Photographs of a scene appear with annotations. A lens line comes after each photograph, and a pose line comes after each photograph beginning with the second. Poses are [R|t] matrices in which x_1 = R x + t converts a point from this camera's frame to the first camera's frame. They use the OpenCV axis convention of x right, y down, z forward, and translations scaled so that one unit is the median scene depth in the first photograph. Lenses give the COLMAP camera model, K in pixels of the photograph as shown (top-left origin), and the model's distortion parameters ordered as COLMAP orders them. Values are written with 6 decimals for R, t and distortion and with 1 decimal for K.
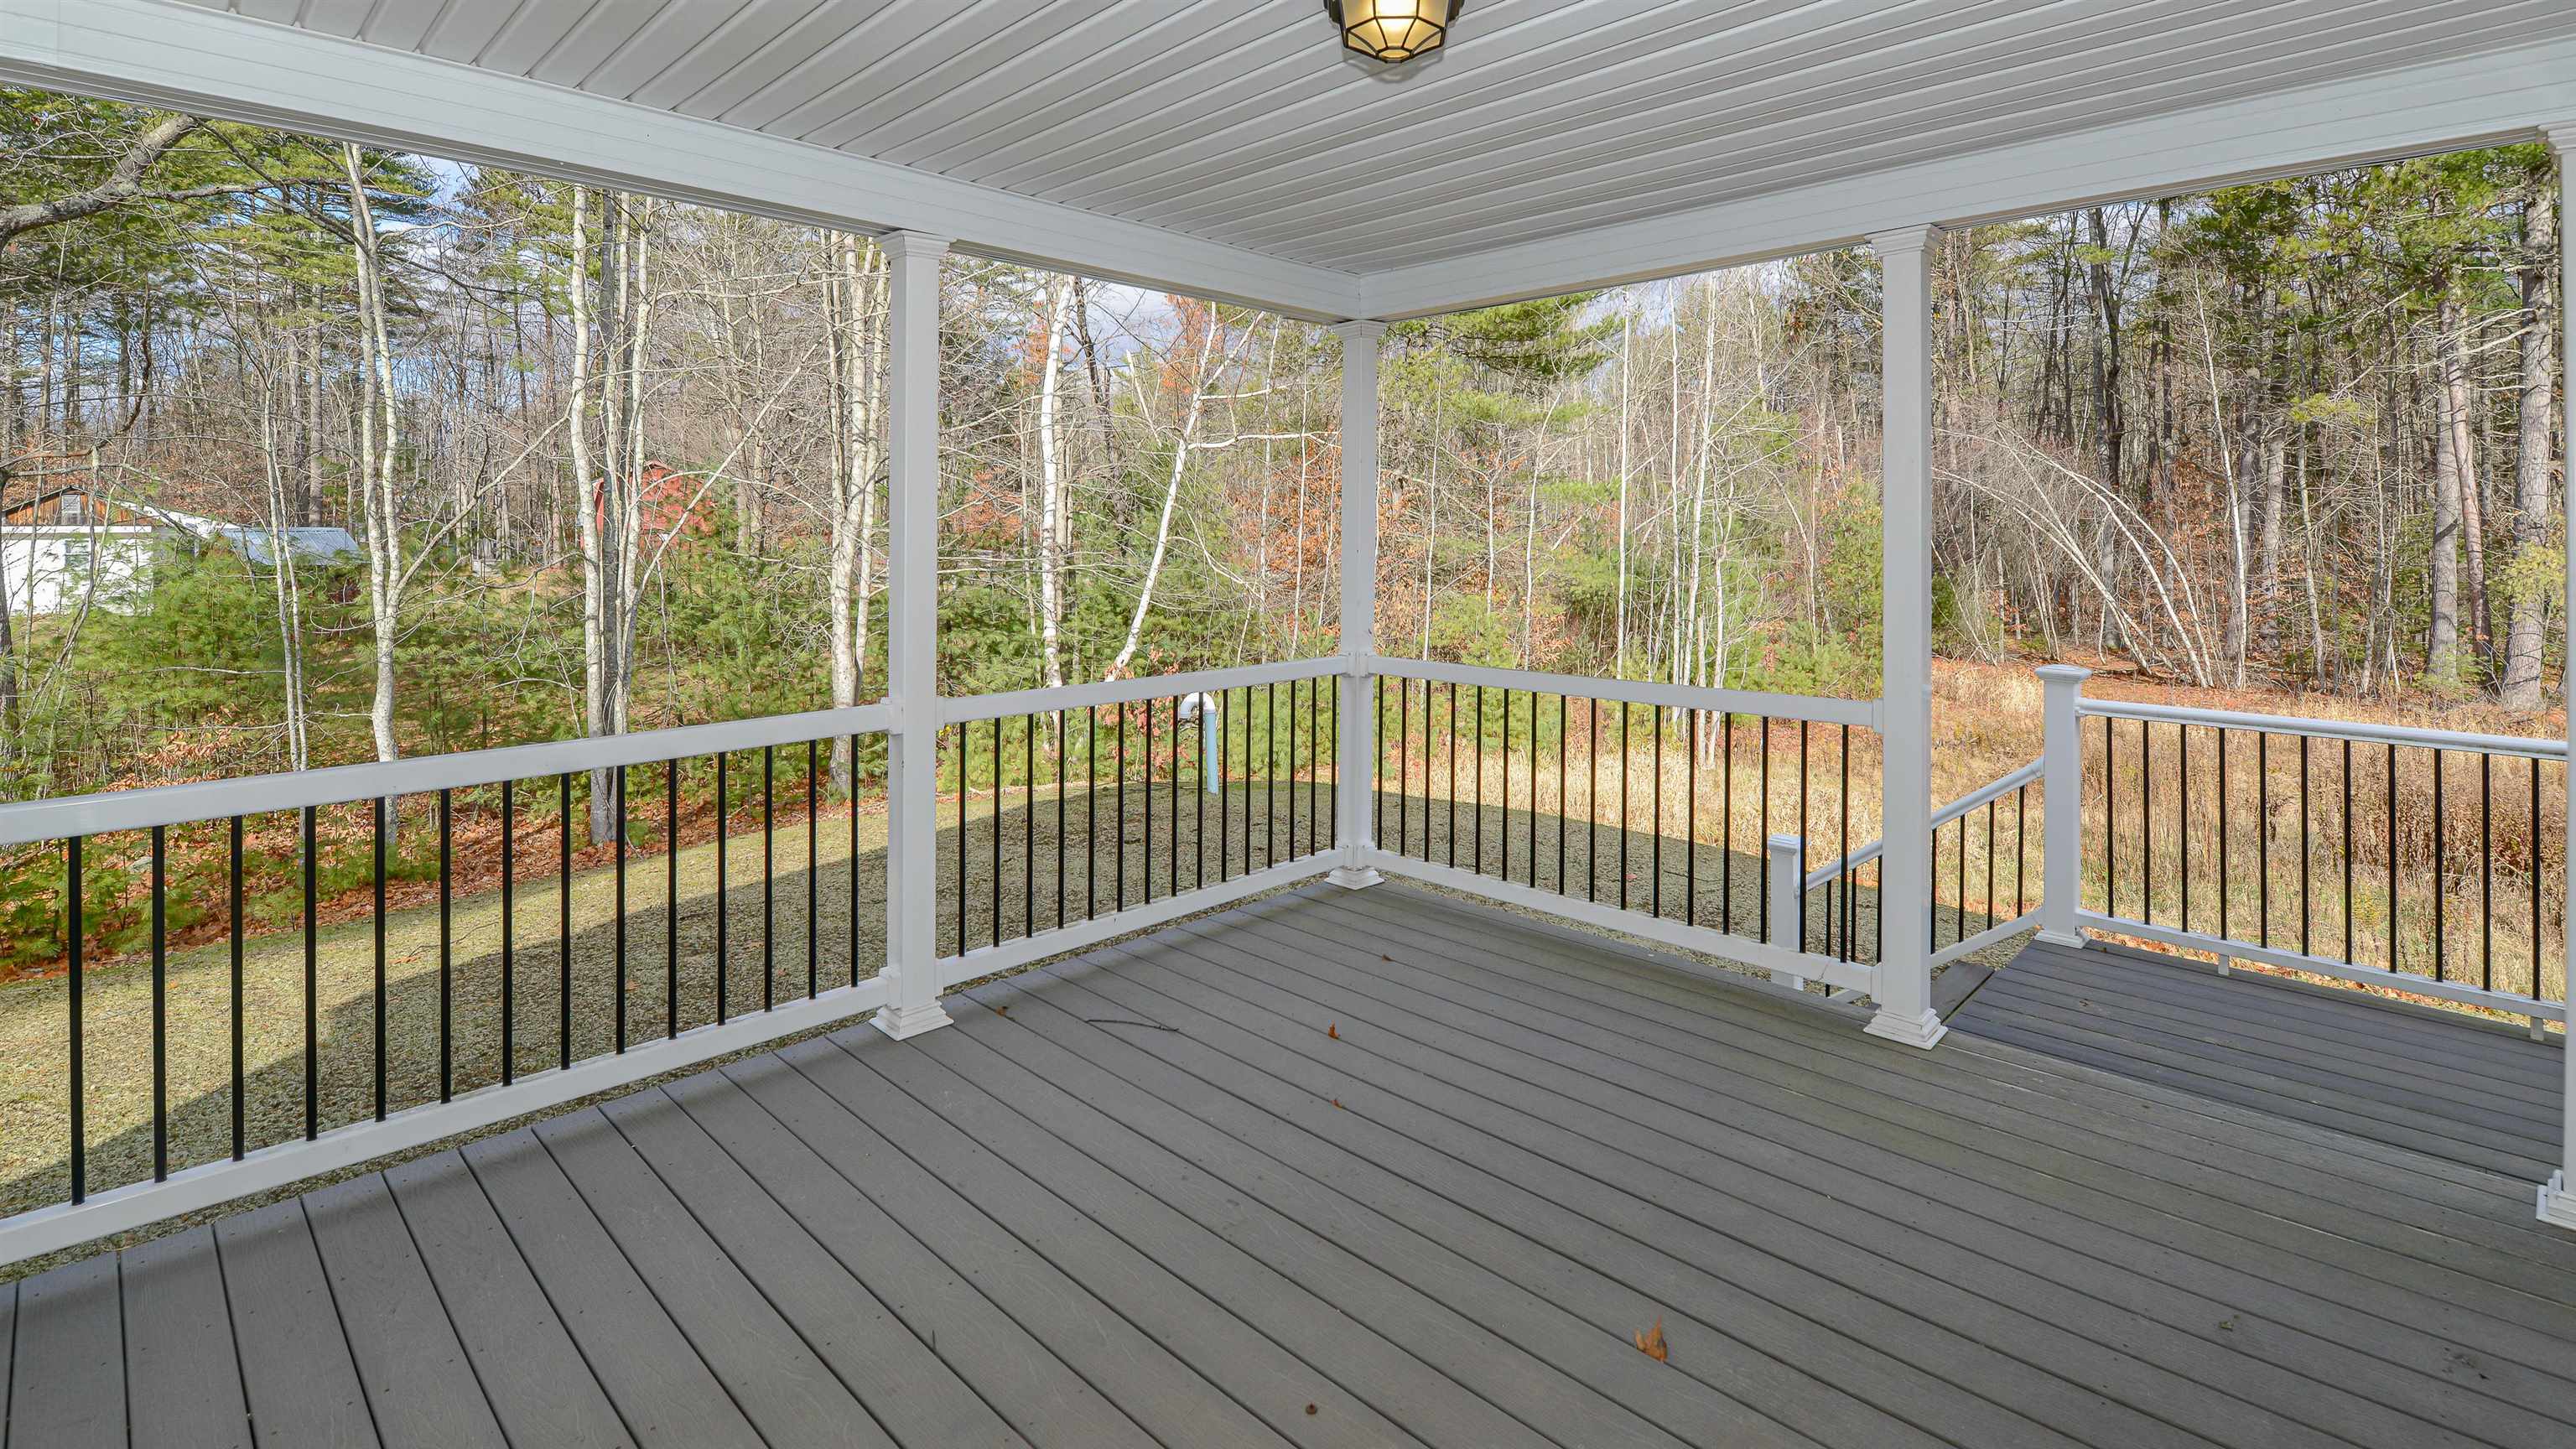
lens RADIAL K [[1188.4, 0, 1282.7], [0, 1188.4, 812.6], [0, 0, 1]] dist [0.037917, -0.000025]
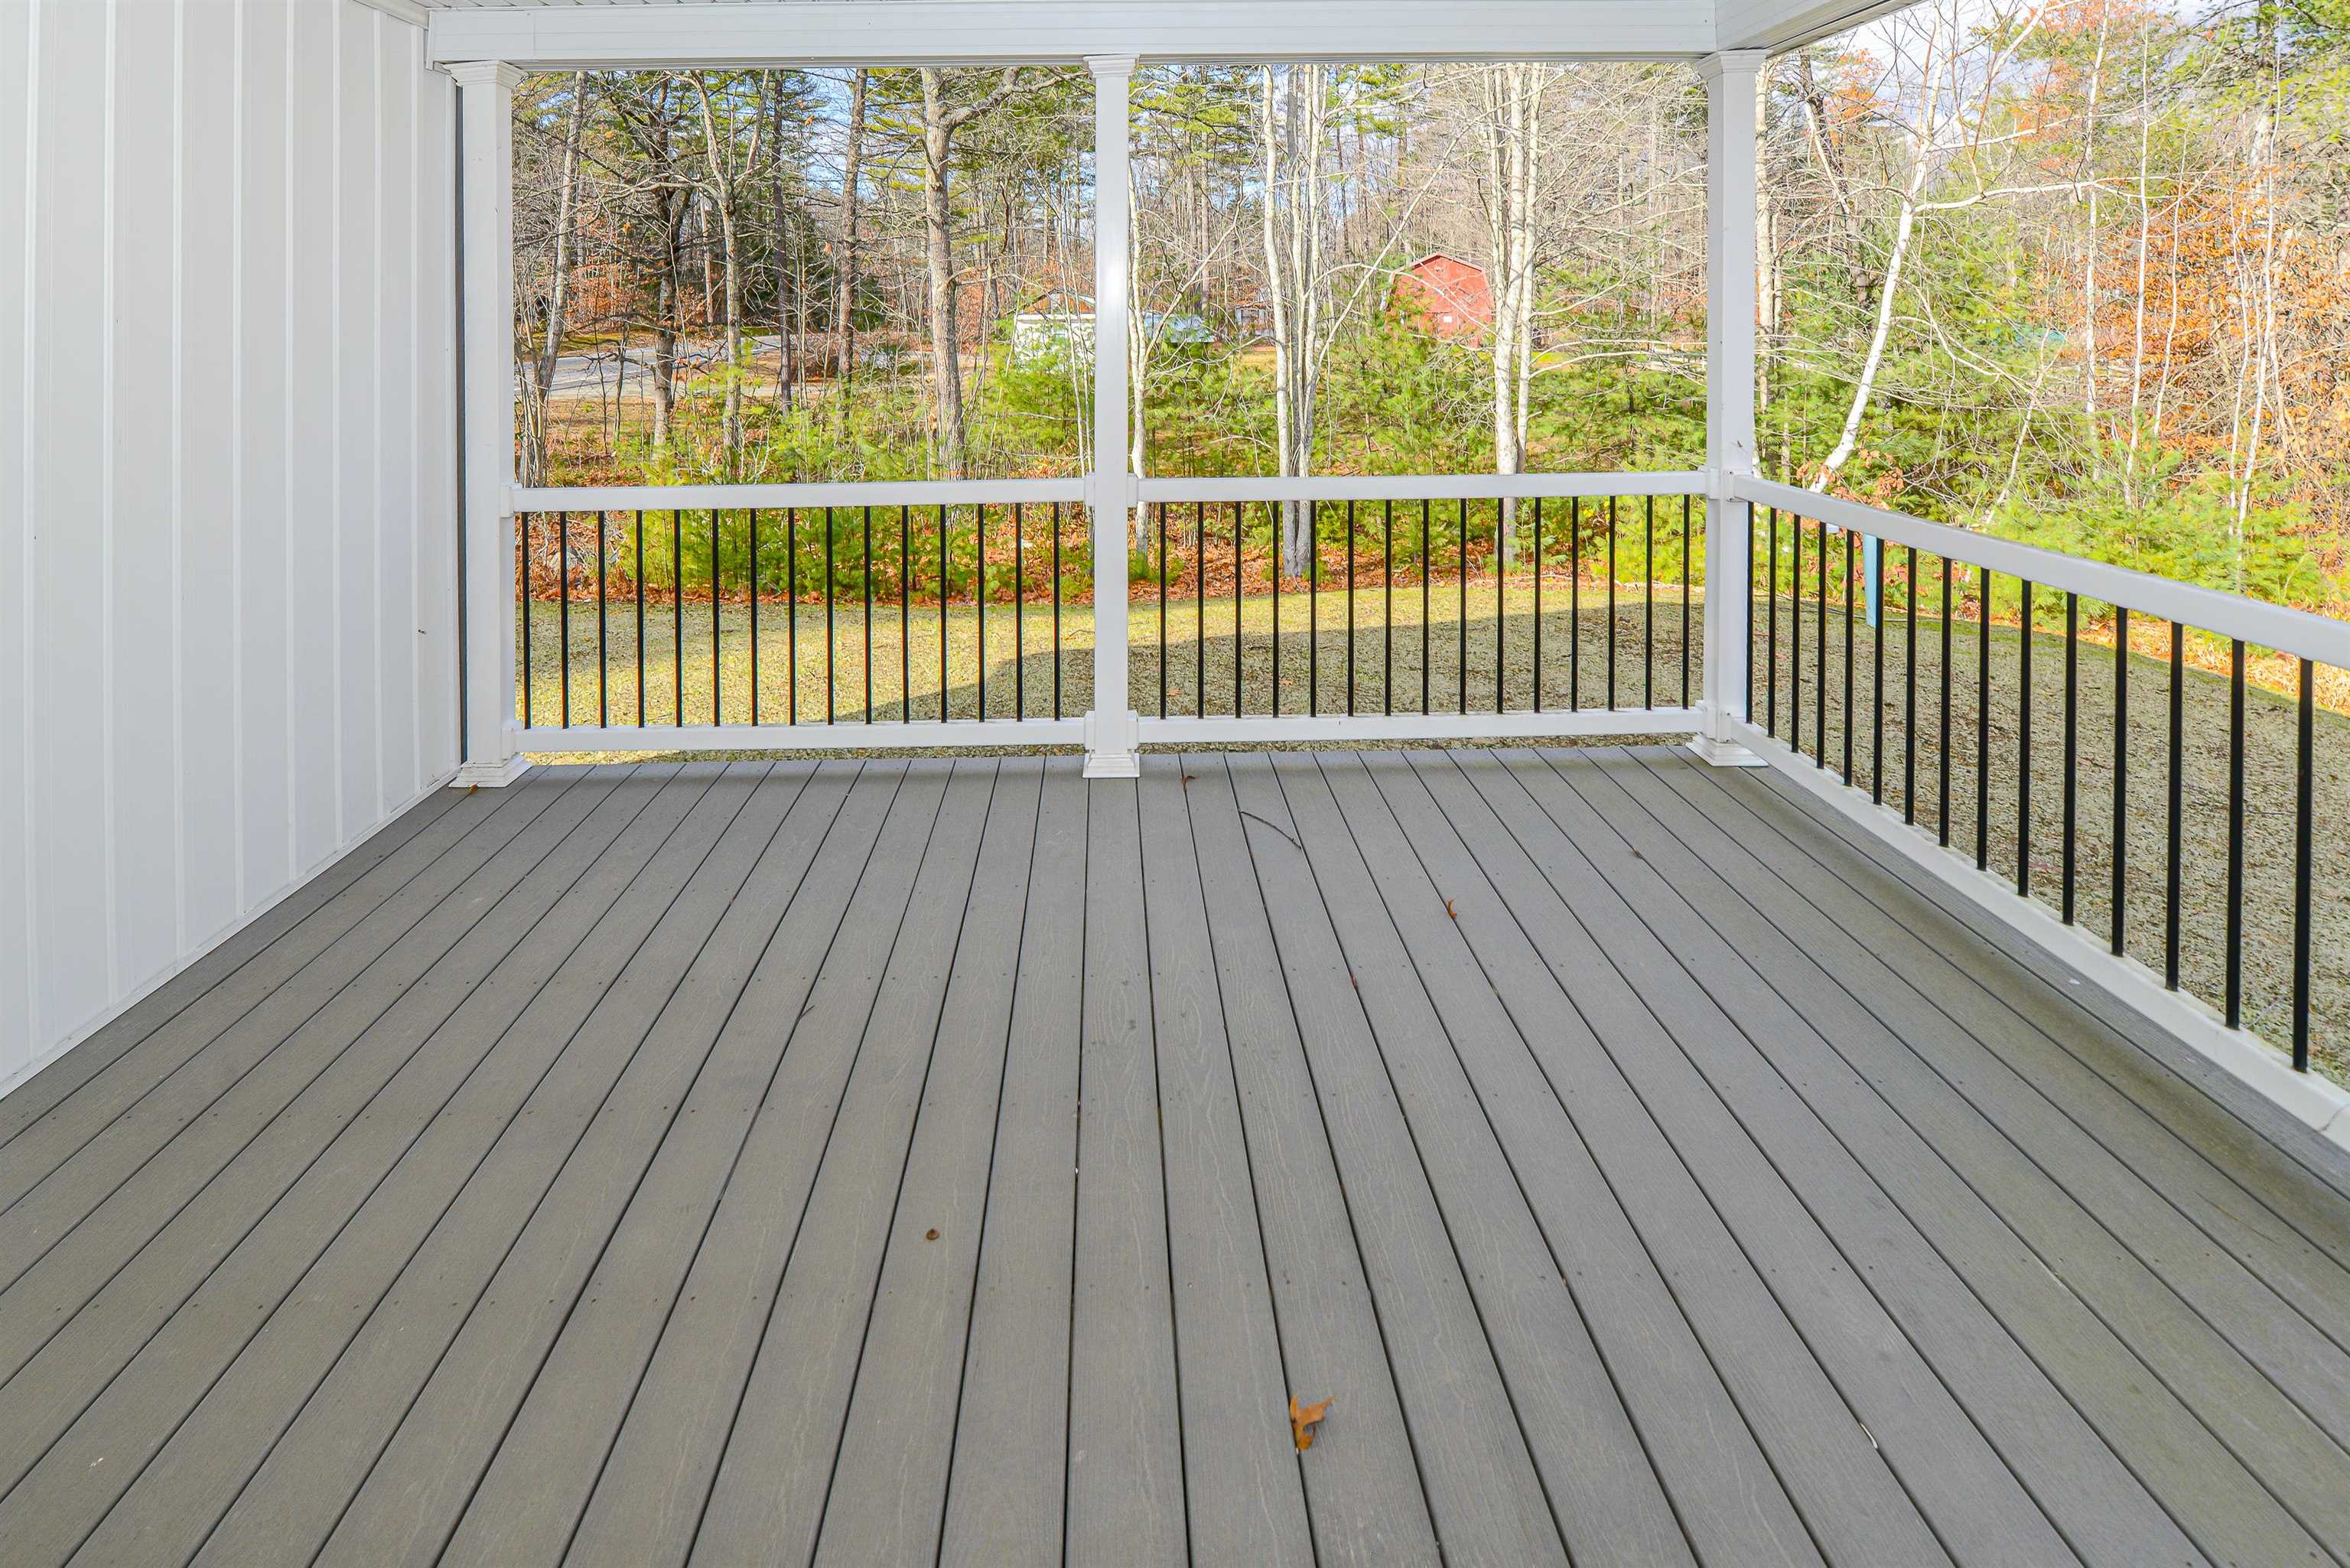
lens RADIAL K [[1072.1, 0, 1171.1], [0, 1072.1, 694.5], [0, 0, 1]] dist [0.000530, 0.000035]
pose [[0.722380, 0.231430, -0.651619, 0.125757], [-0.158146, 0.972649, 0.170129, -0.023827], [0.673169, -0.019847, 0.739222, 0.094616]]
